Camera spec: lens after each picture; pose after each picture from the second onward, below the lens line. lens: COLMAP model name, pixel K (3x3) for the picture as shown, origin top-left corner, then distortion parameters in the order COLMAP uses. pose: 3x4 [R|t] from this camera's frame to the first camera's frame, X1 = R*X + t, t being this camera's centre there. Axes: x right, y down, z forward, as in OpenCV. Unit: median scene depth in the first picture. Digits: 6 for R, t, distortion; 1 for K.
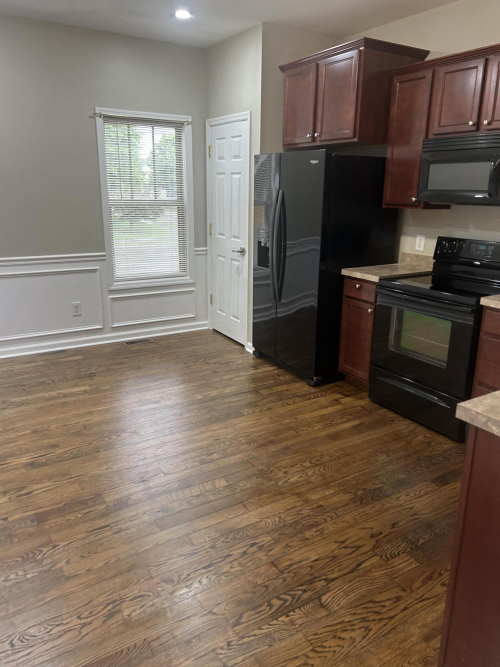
lens RADIAL K [[505.2, 0, 253.8], [0, 505.2, 332.2], [0, 0, 1]] dist [0.039275, -0.008828]
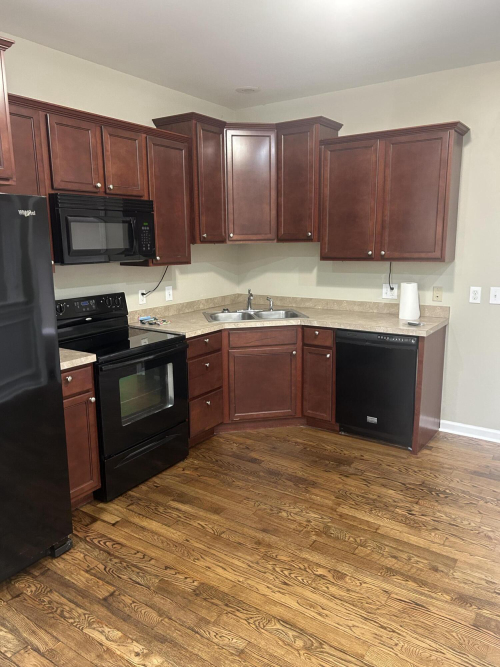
lens RADIAL K [[505.2, 0, 254.6], [0, 505.2, 334.1], [0, 0, 1]] dist [0.039275, -0.008828]
pose [[-0.414611, -0.190563, 0.889822, -0.634855], [0.246040, 0.917934, 0.311226, -0.361553], [-0.876106, 0.347969, -0.333700, 1.126812]]
